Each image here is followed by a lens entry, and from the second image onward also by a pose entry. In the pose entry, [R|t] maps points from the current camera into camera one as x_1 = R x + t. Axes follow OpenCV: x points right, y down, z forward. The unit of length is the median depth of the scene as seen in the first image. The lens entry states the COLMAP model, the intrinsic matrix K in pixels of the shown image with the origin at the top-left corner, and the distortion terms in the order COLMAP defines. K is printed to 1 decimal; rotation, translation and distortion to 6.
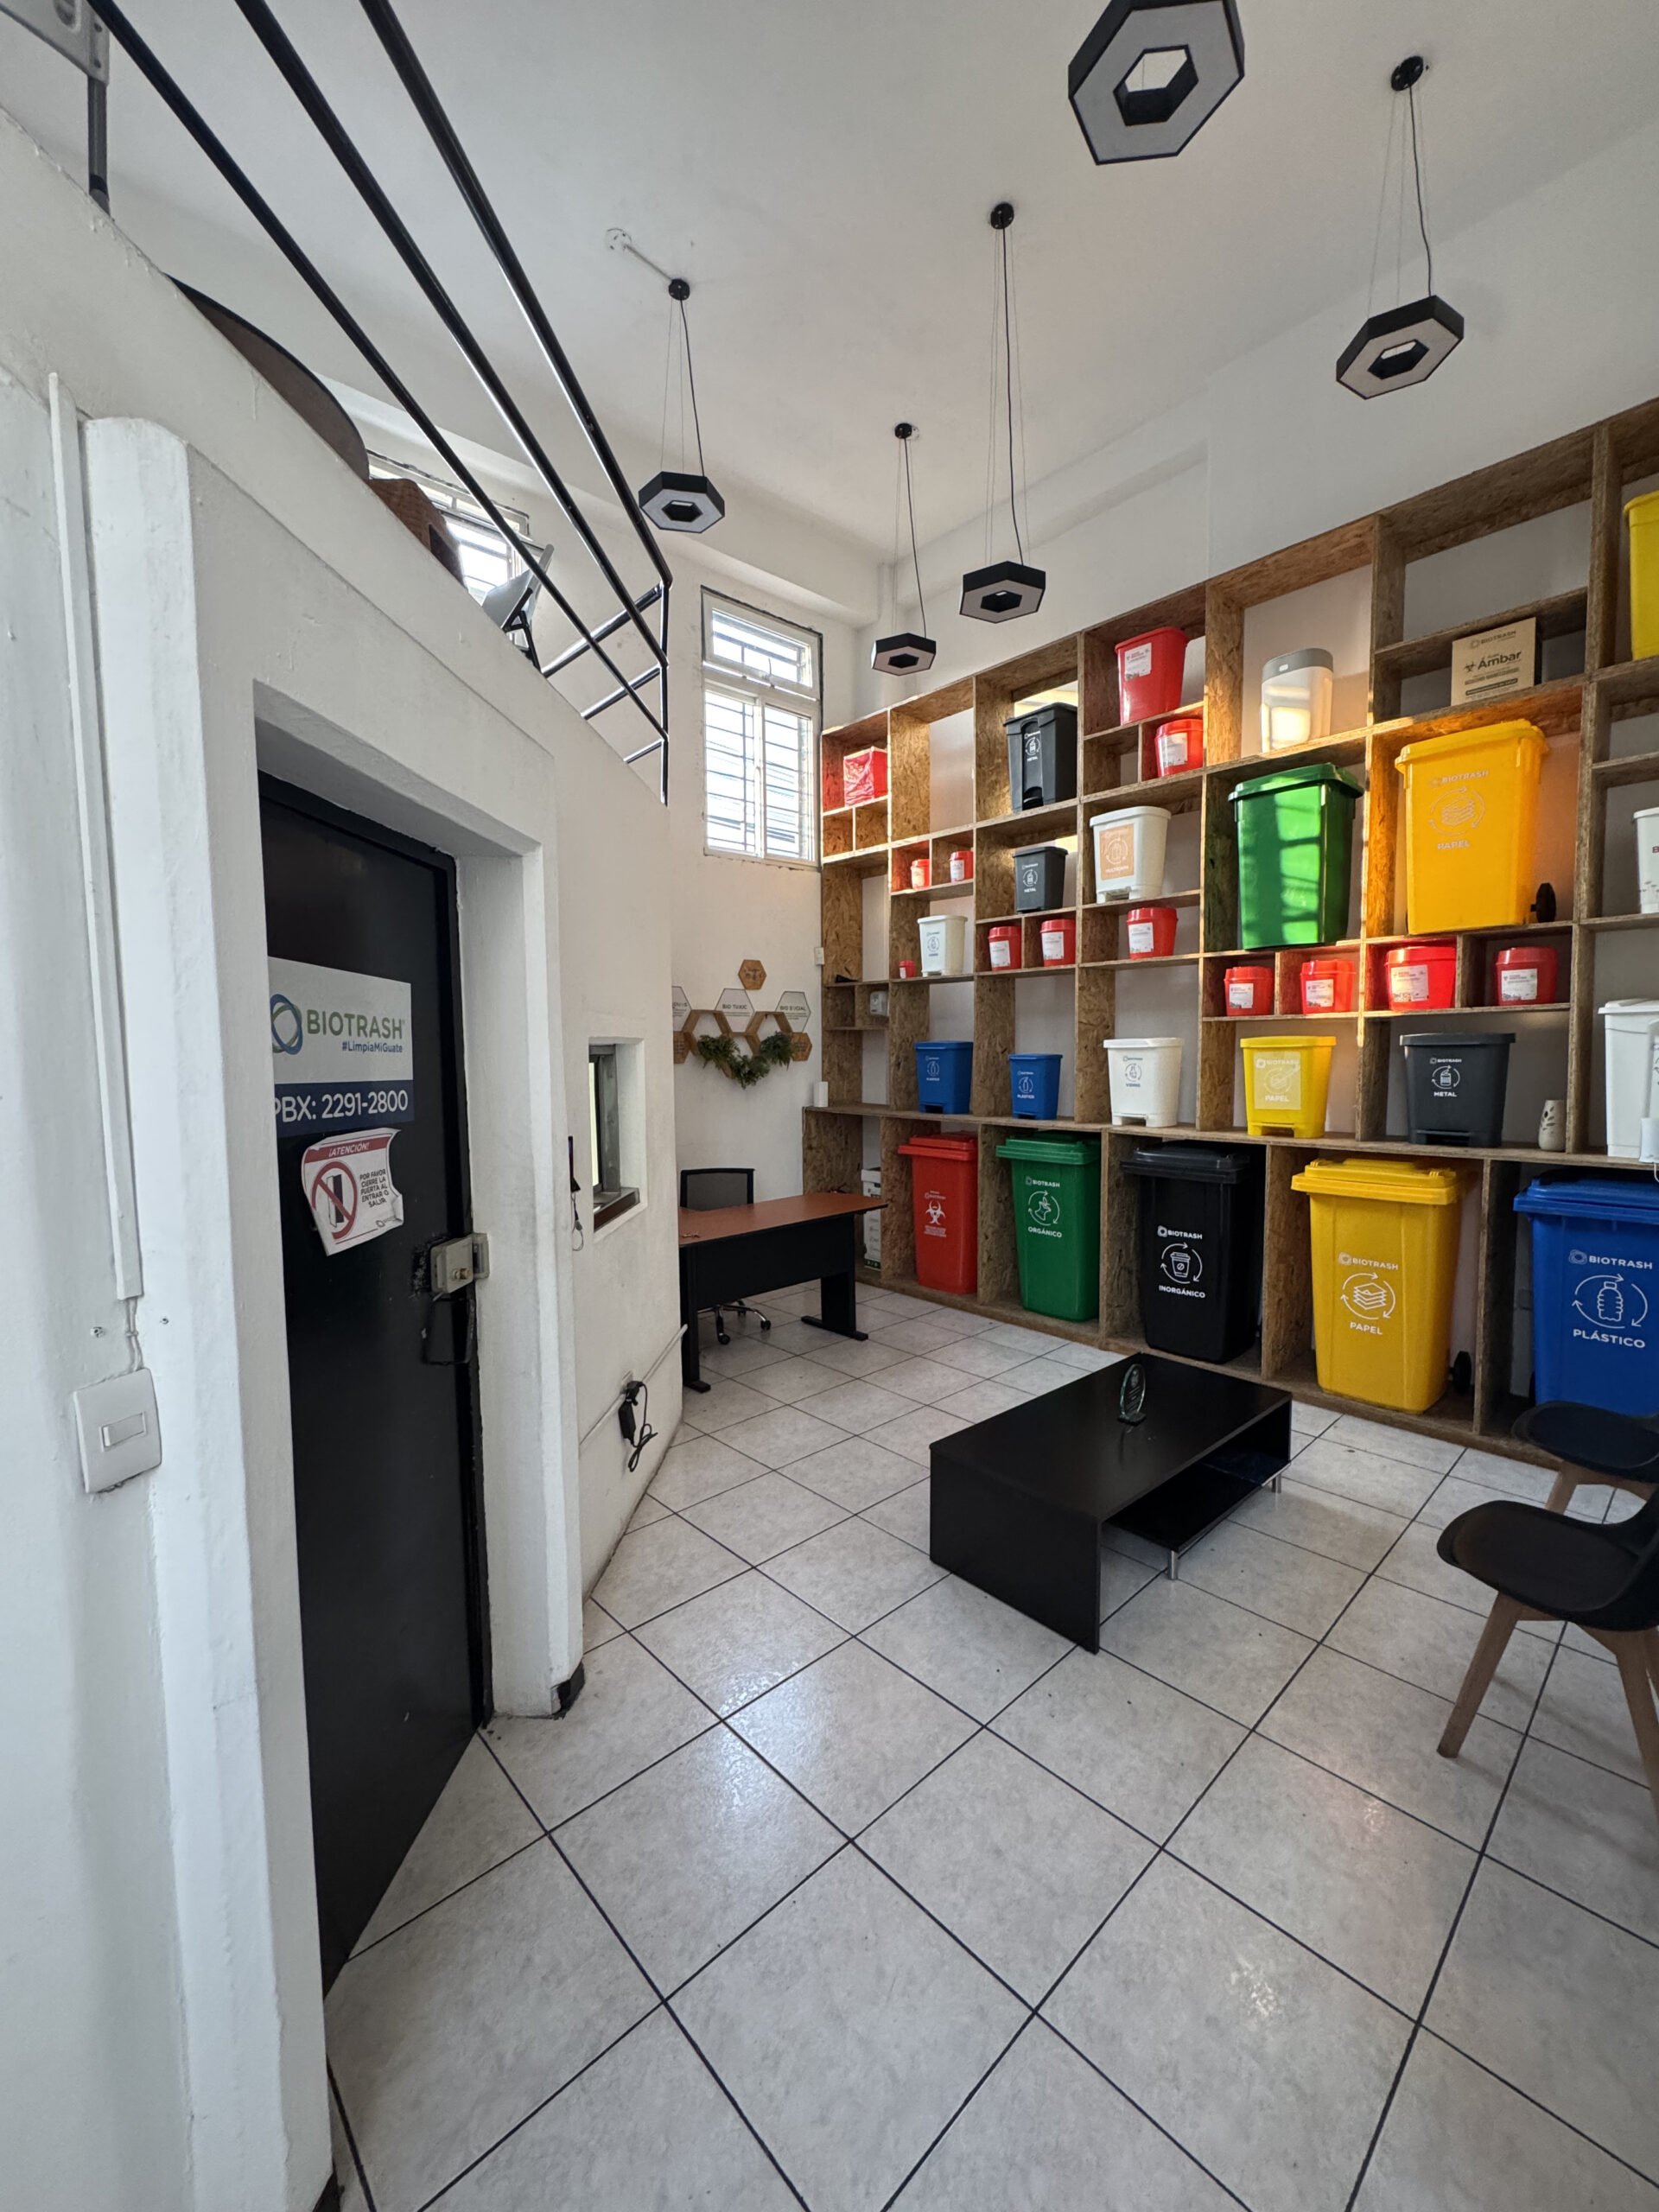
lens RADIAL K [[889.5, 0, 833.1], [0, 889.5, 1103.3], [0, 0, 1]] dist [0.000281, -0.000564]
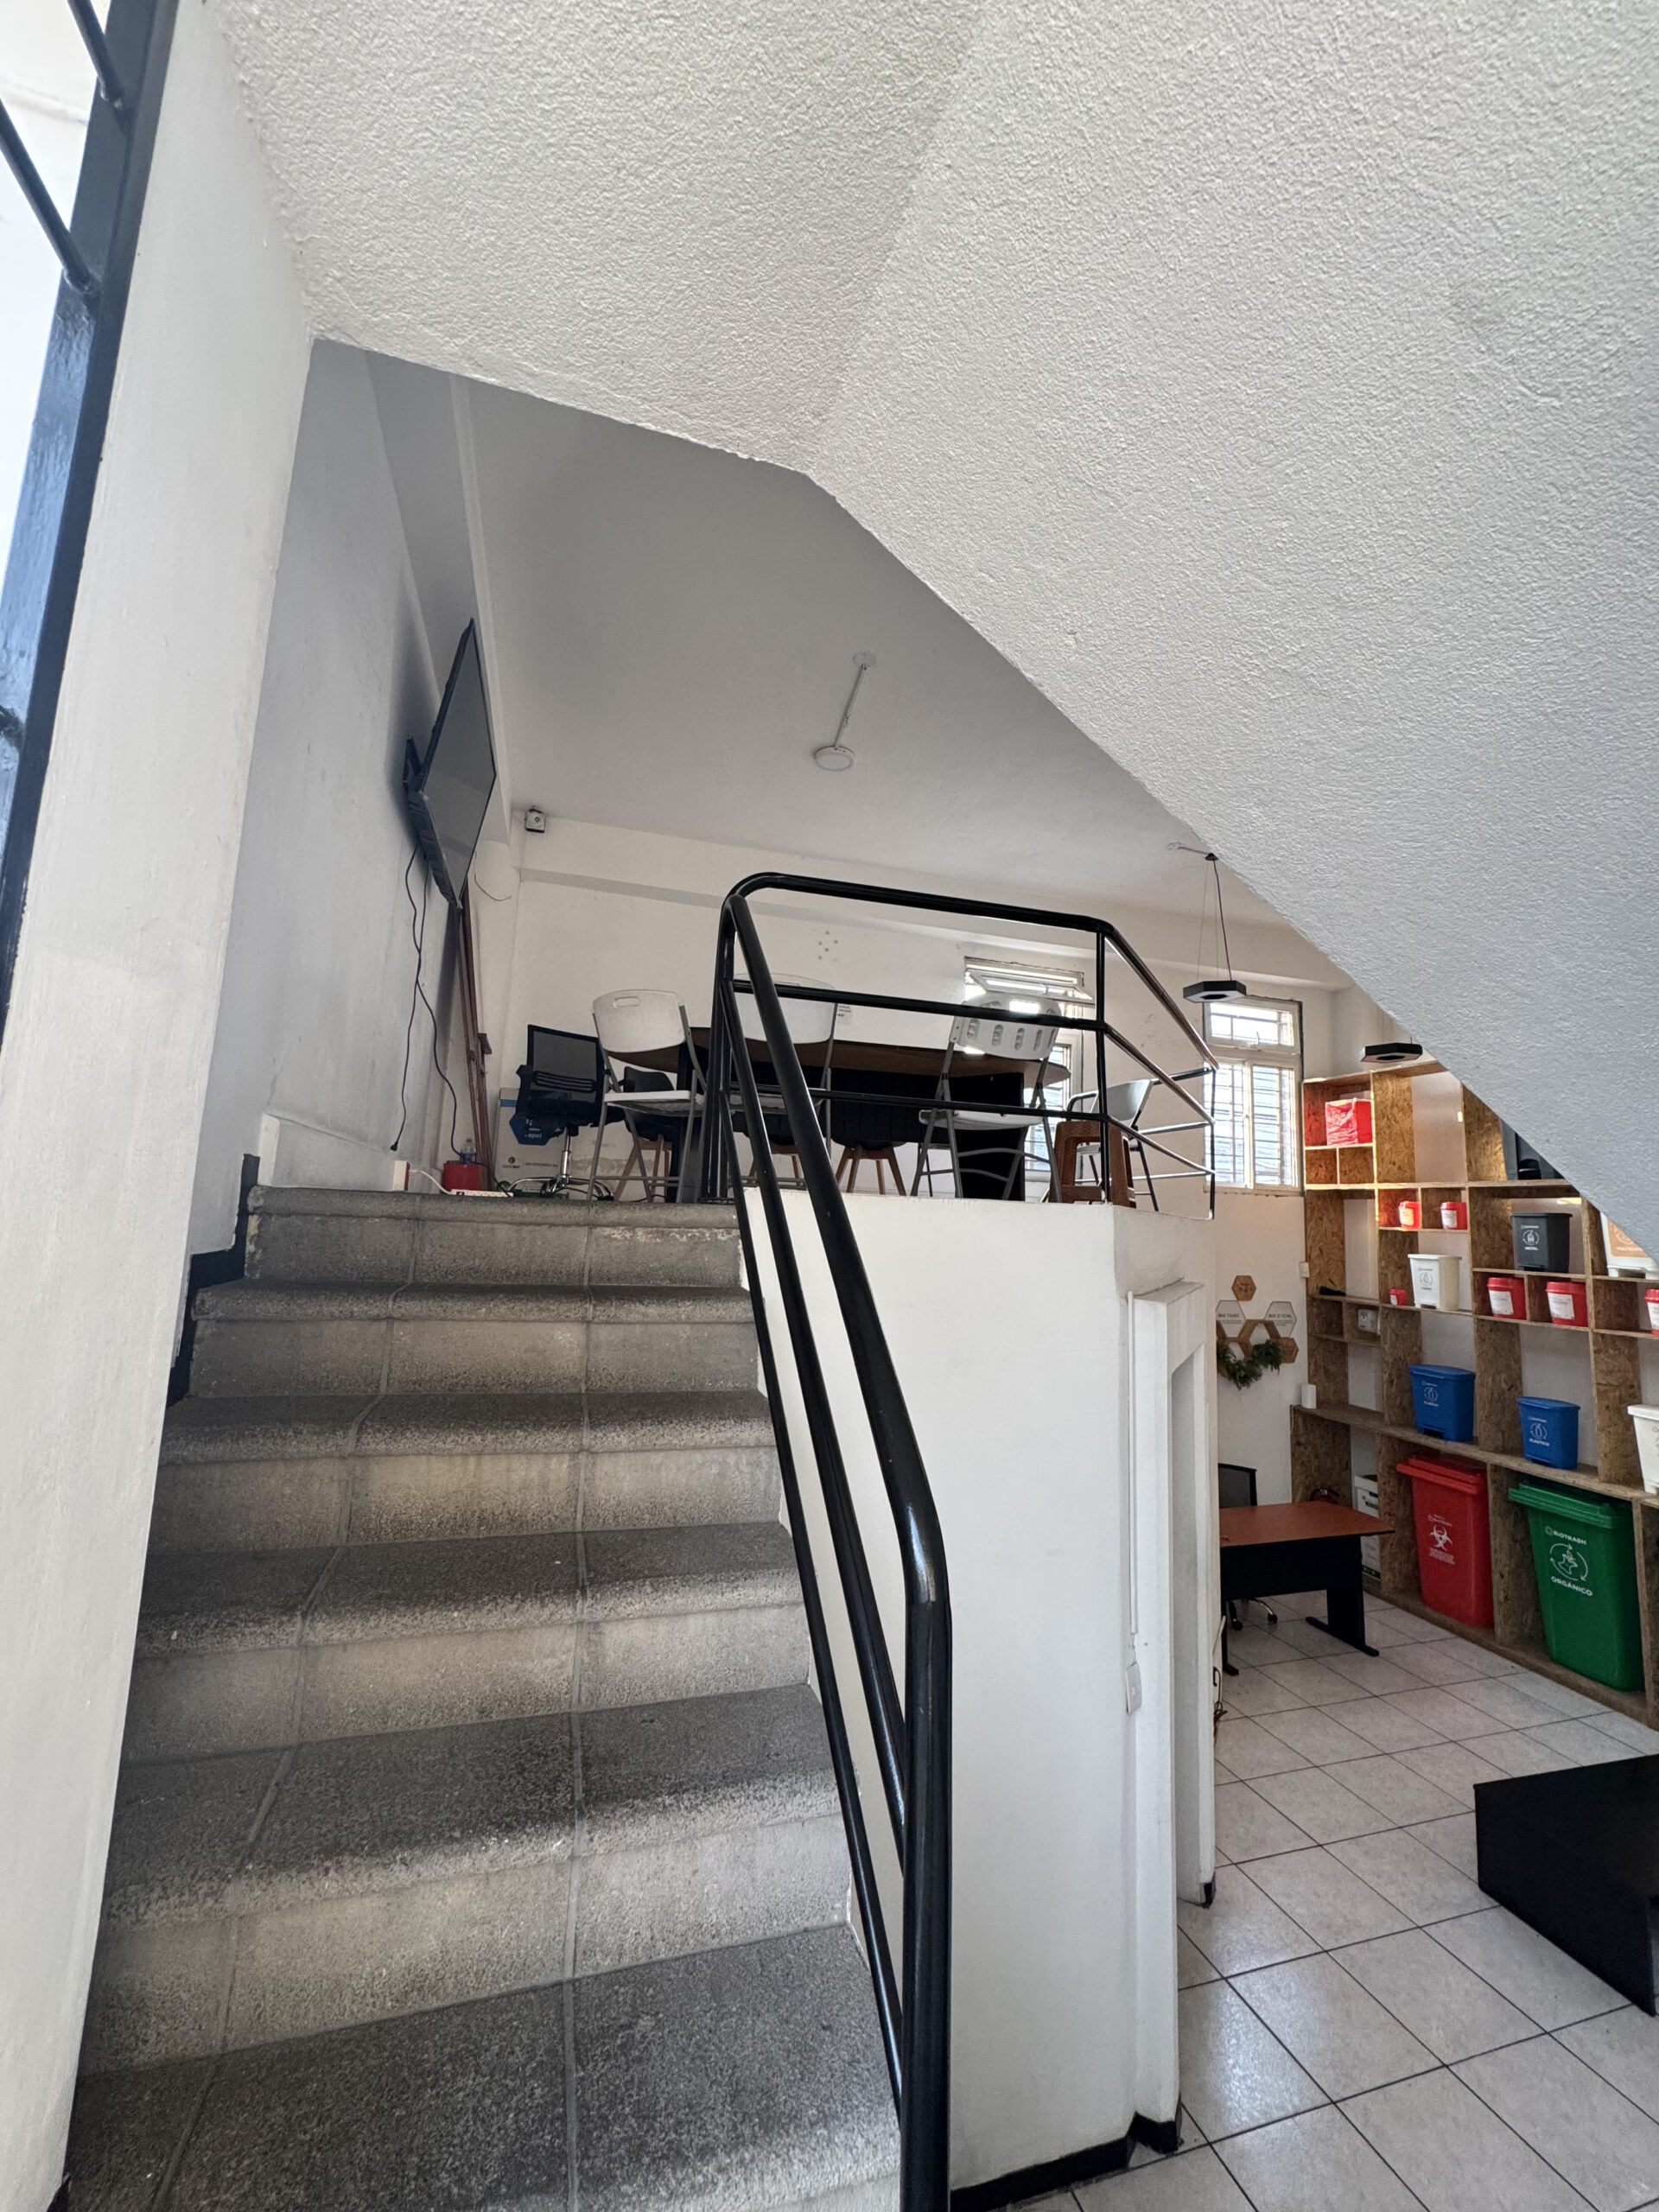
lens RADIAL K [[884.6, 0, 833.2], [0, 884.6, 1107.6], [0, 0, 1]] dist [-0.000074, 0.000093]
pose [[0.903007, -0.009831, -0.429513, -0.086552], [-0.076067, 0.980285, -0.182361, -0.140309], [0.422838, 0.197345, 0.884456, -0.368733]]
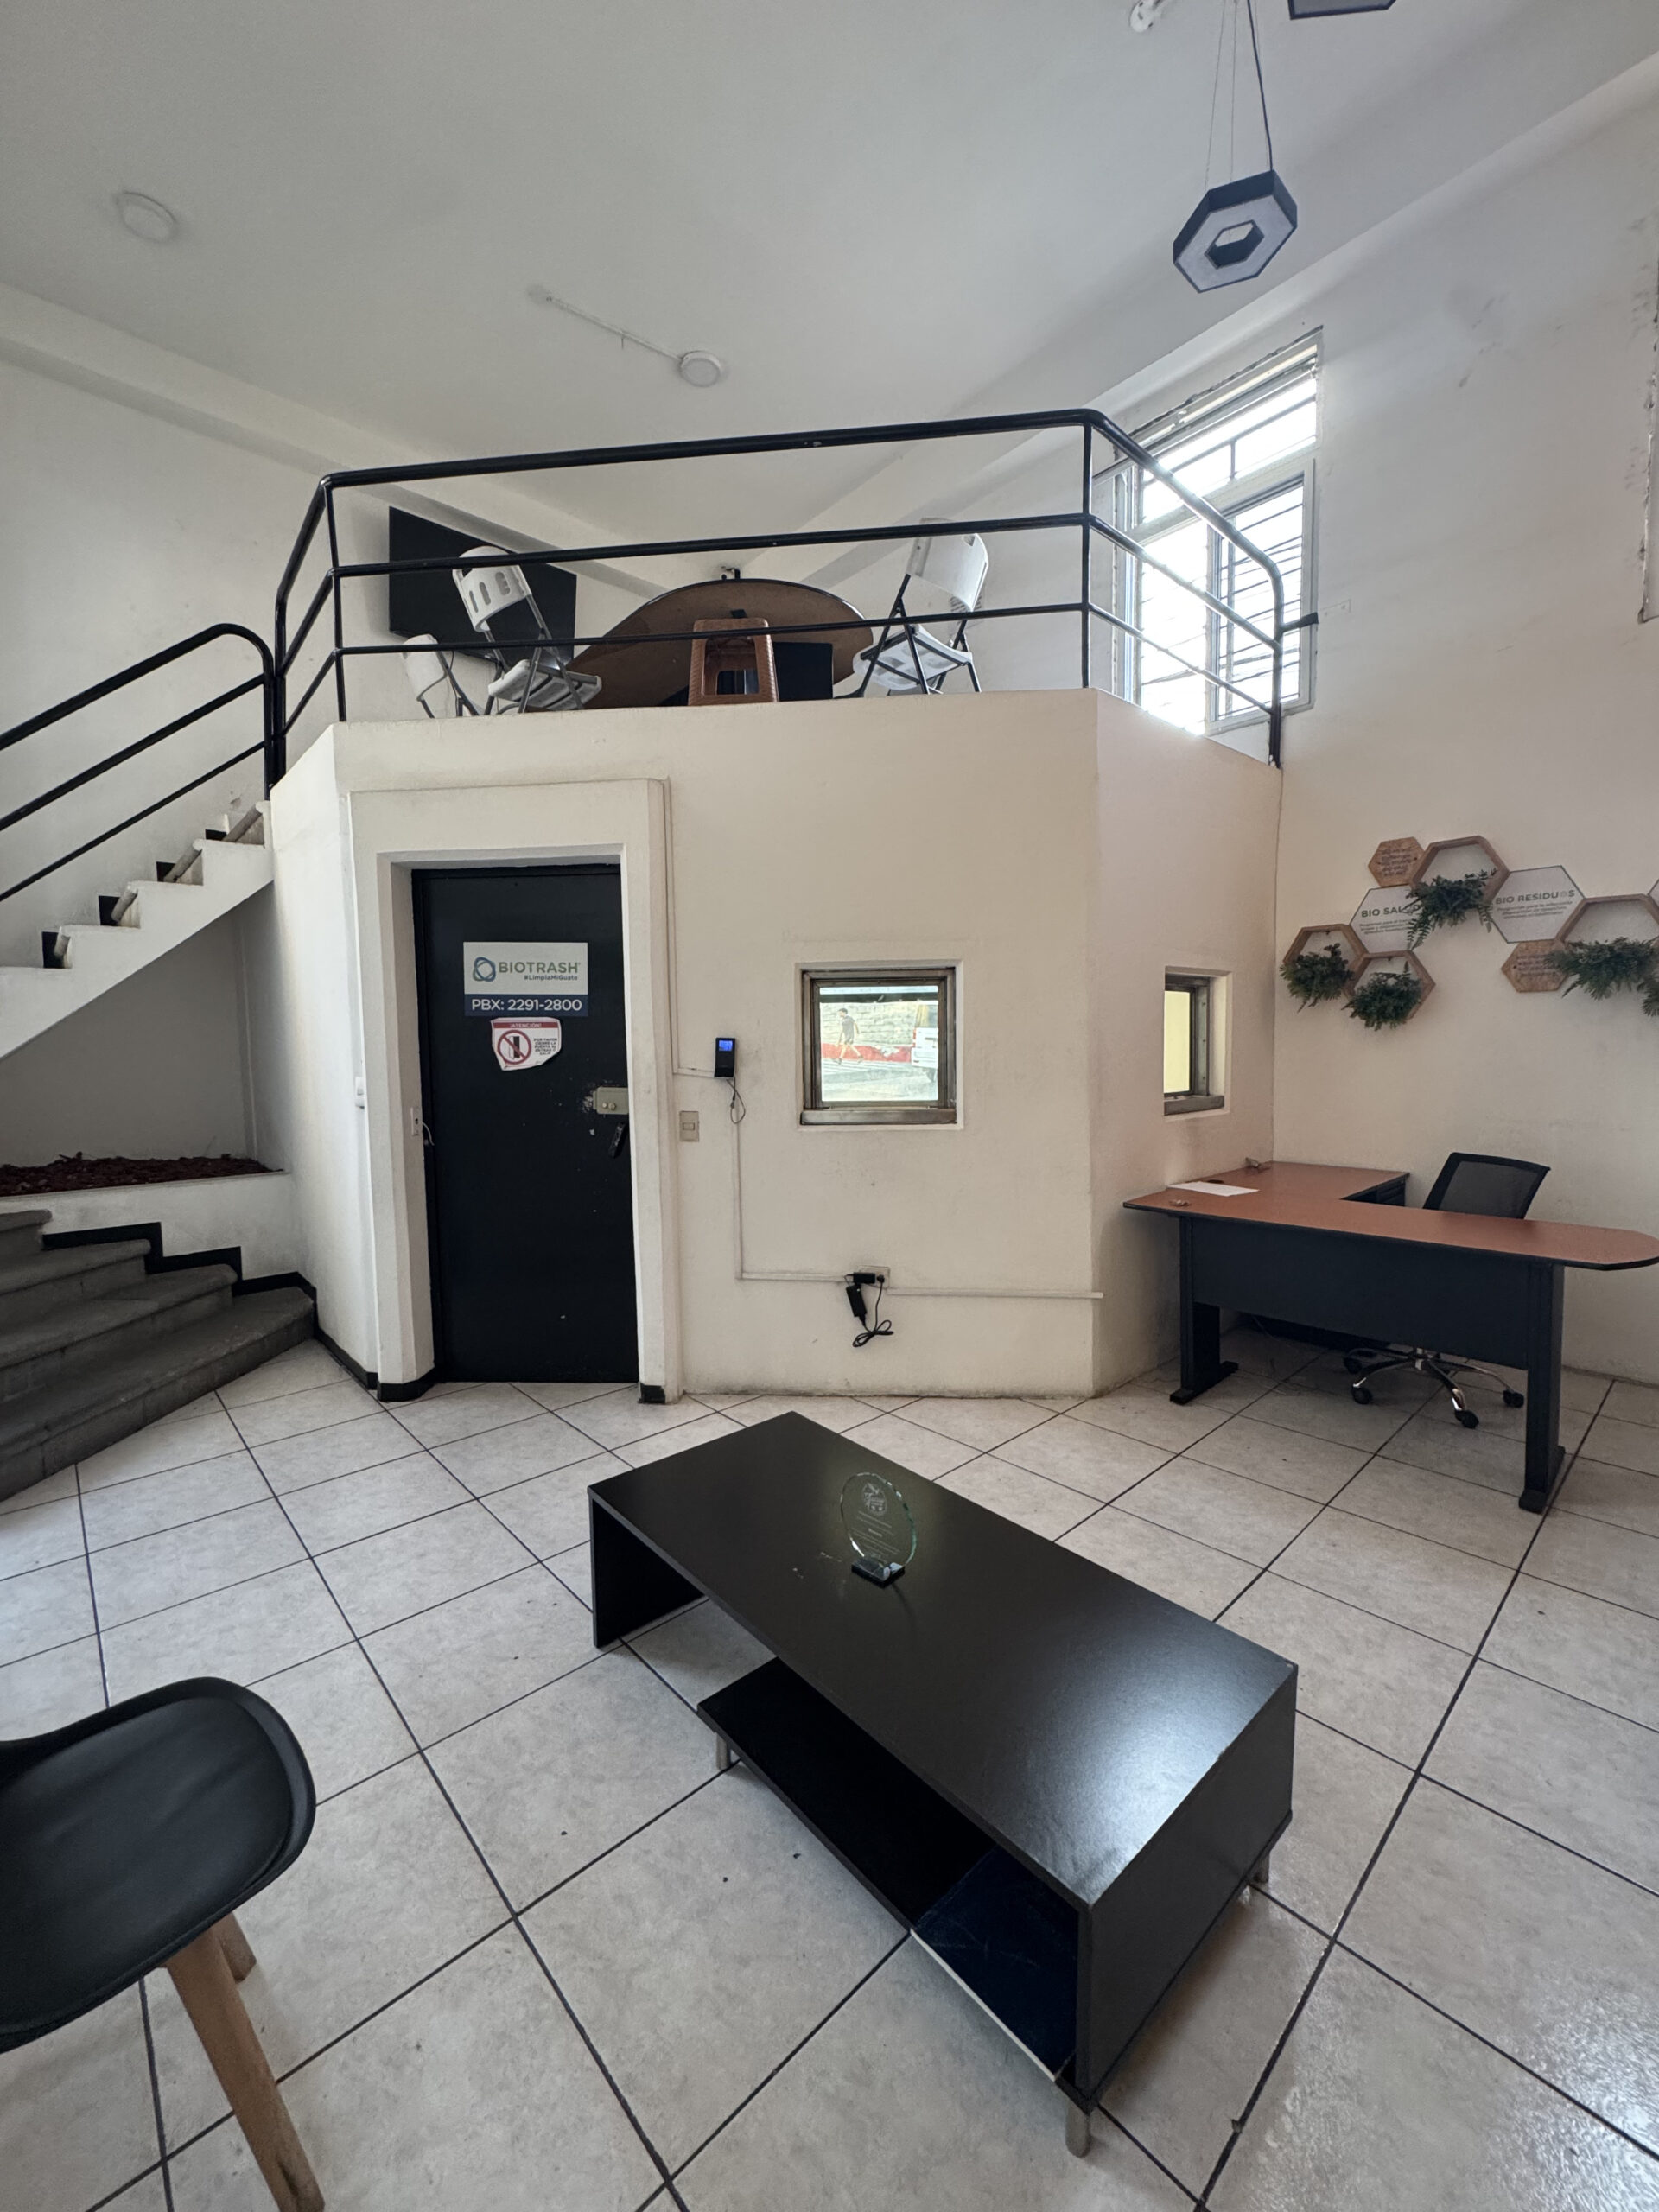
lens RADIAL K [[869.1, 0, 820.1], [0, 869.1, 1108.5], [0, 0, 1]] dist [0.000560, 0.000169]
pose [[-0.009130, 0.081306, -0.996647, 0.477588], [-0.053360, 0.995229, 0.081679, 0.012717], [0.998534, 0.053927, -0.004747, 0.526417]]
